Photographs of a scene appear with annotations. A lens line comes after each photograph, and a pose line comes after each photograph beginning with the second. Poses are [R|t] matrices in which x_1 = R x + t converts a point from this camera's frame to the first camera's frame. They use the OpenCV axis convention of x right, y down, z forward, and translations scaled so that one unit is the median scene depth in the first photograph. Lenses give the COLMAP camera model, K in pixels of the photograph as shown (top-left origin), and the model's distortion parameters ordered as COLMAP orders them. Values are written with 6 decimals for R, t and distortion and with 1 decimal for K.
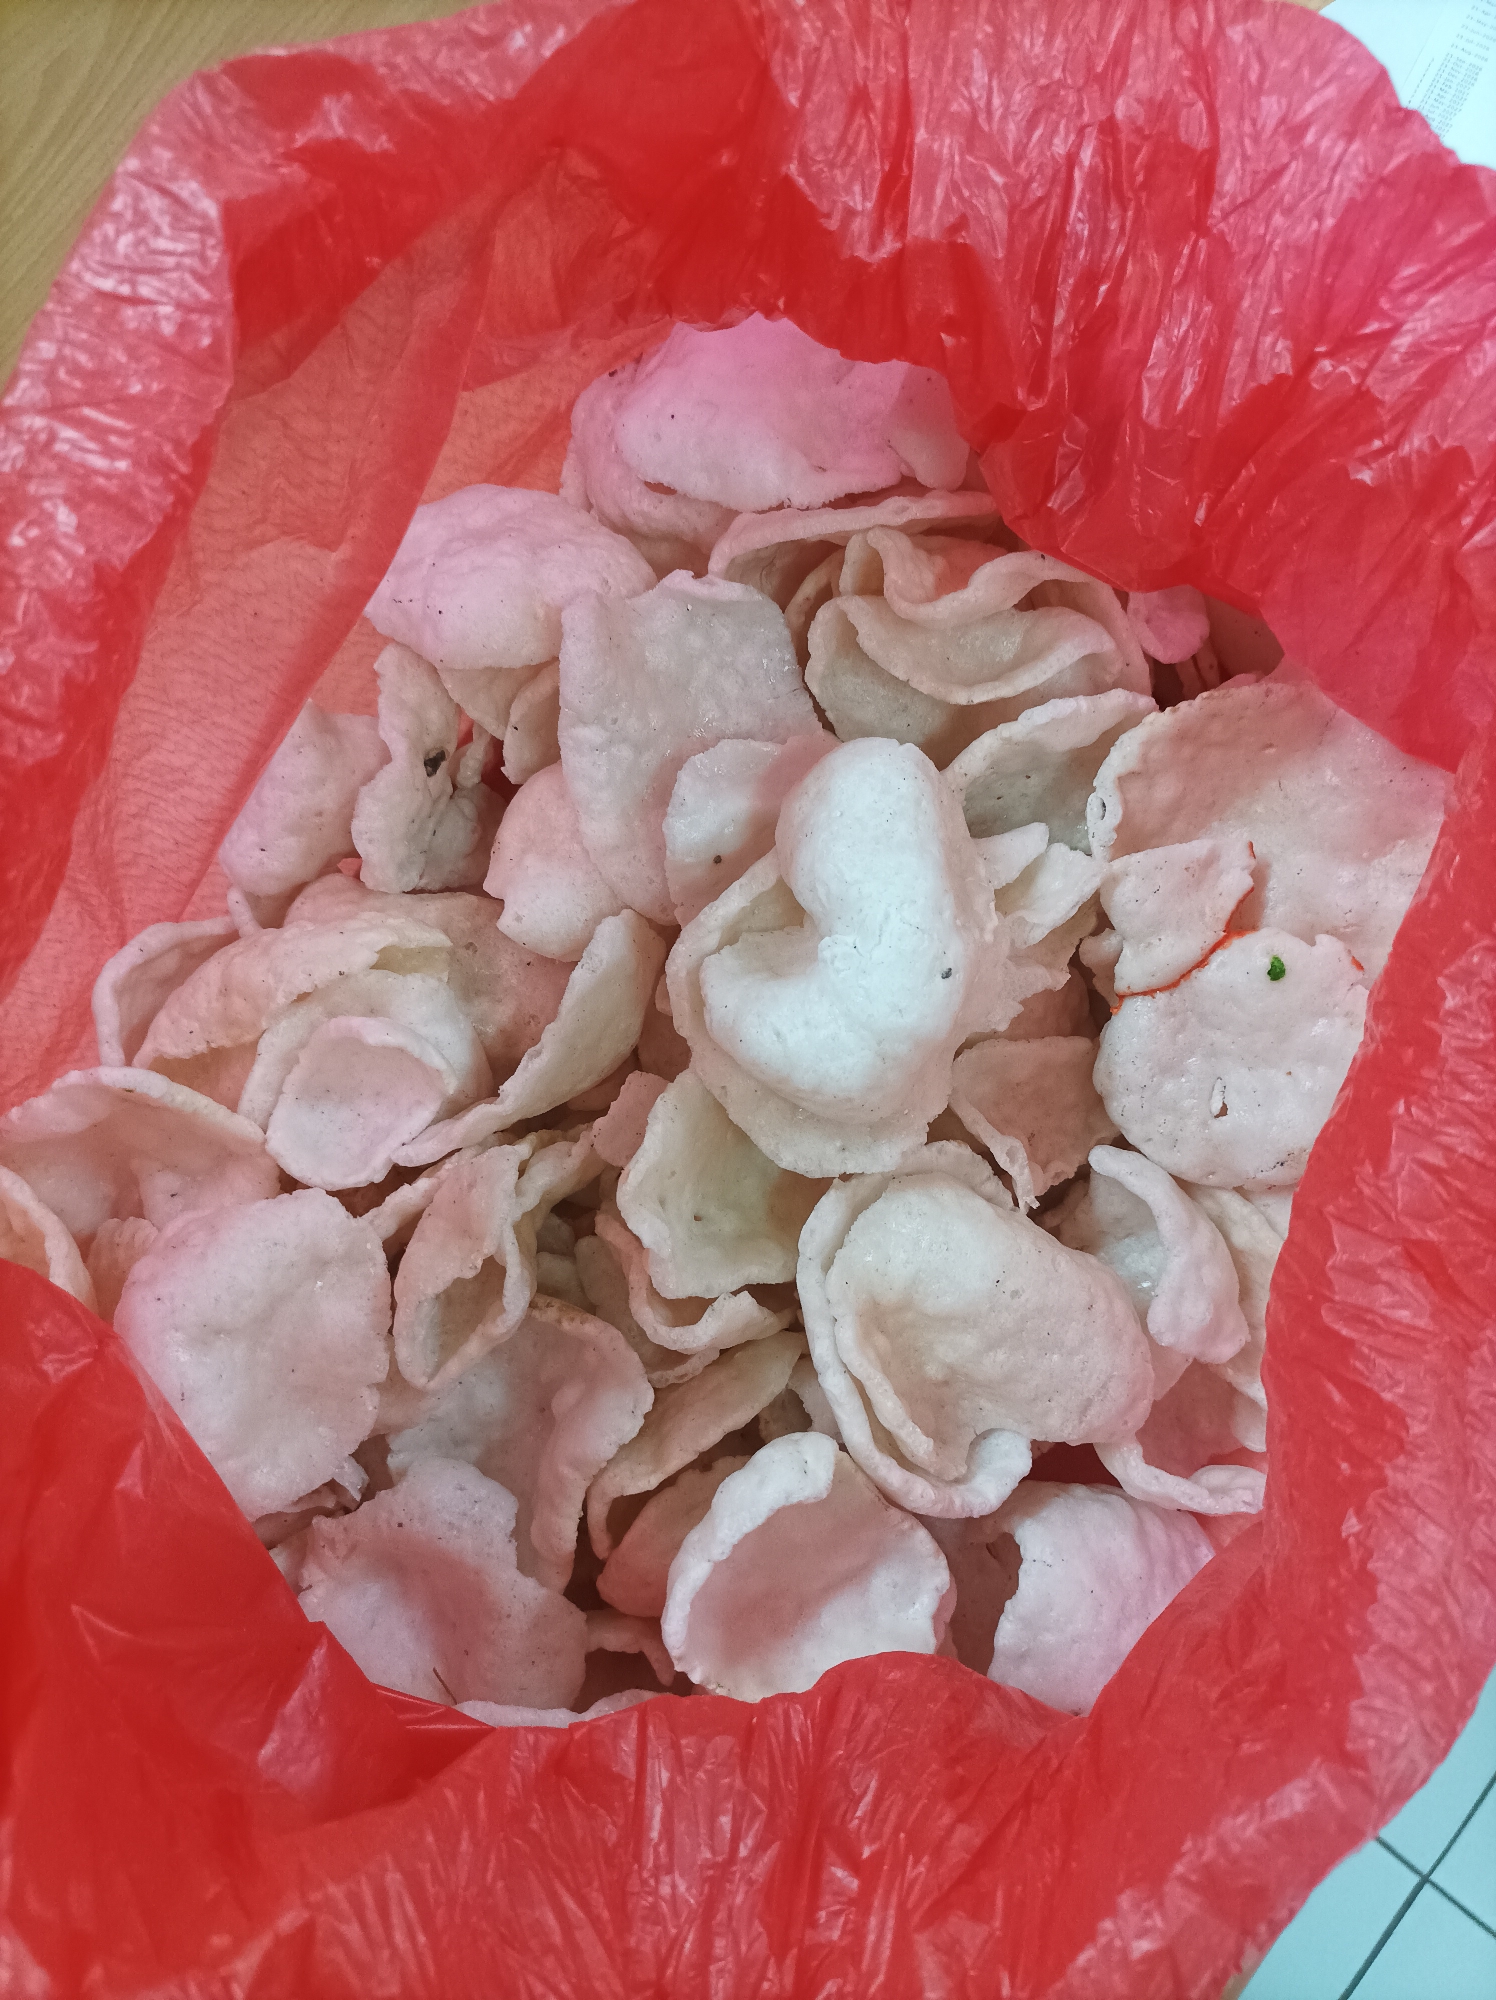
lens RADIAL K [[1573.1, 0, 748.0], [0, 1573.1, 1000.0], [0, 0, 1]] dist [-0.034764, 0.002380]
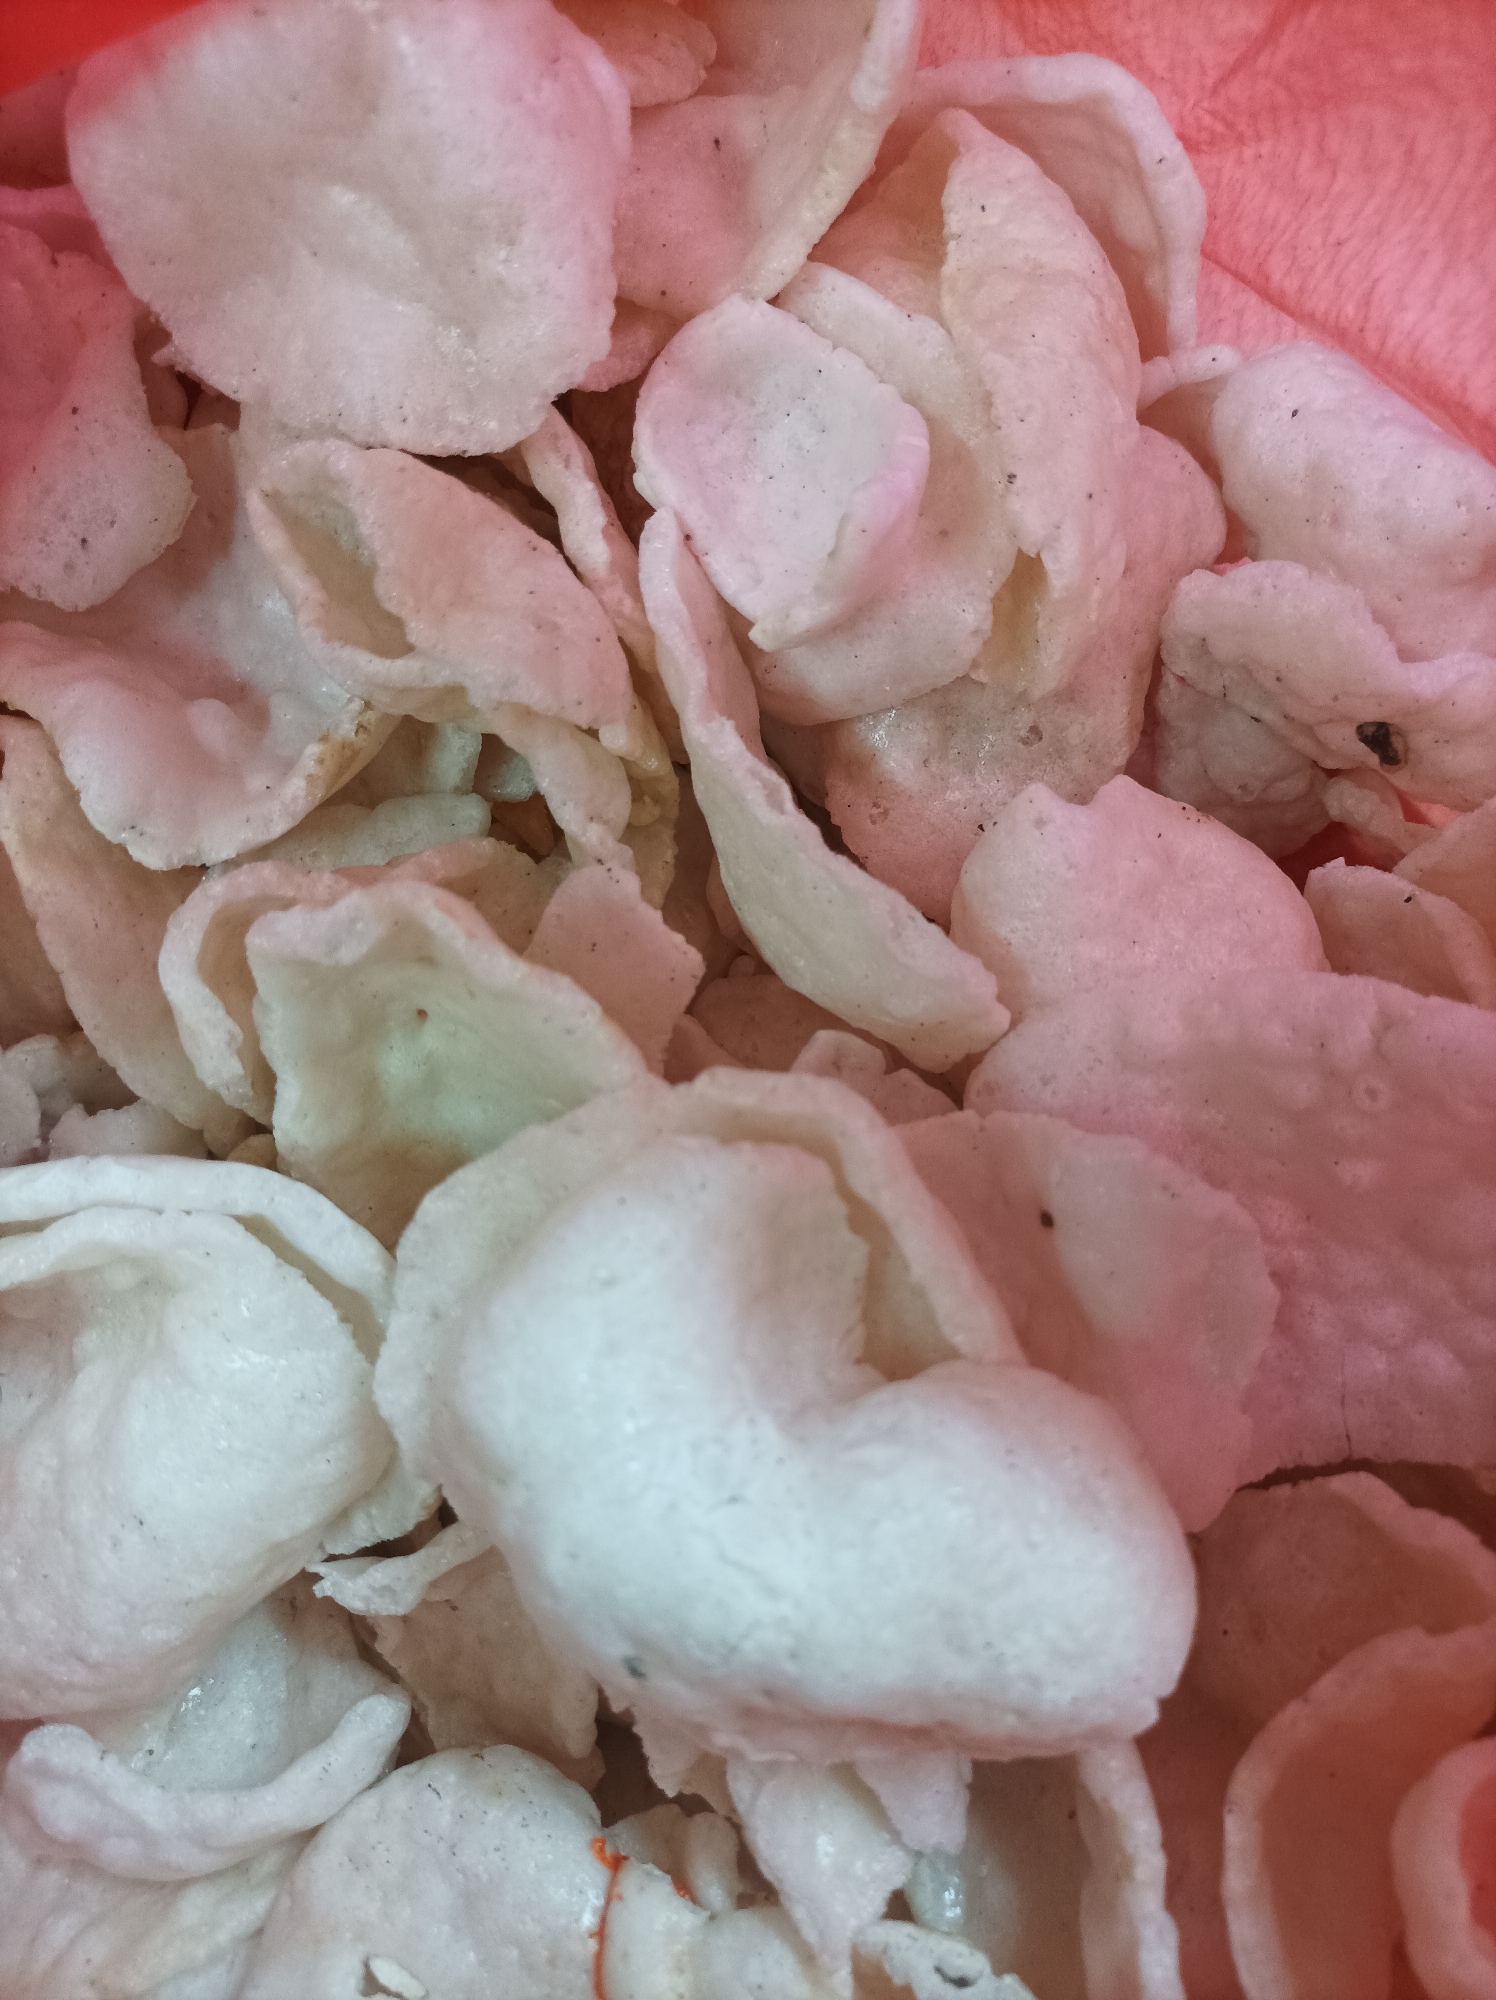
lens RADIAL K [[1573.1, 0, 748.0], [0, 1573.1, 1000.0], [0, 0, 1]] dist [-0.034764, 0.002380]
pose [[-0.243745, 0.969825, 0.005306, -0.065885], [-0.947513, -0.239297, 0.212030, -0.085390], [0.206901, 0.046654, 0.977249, 0.457921]]
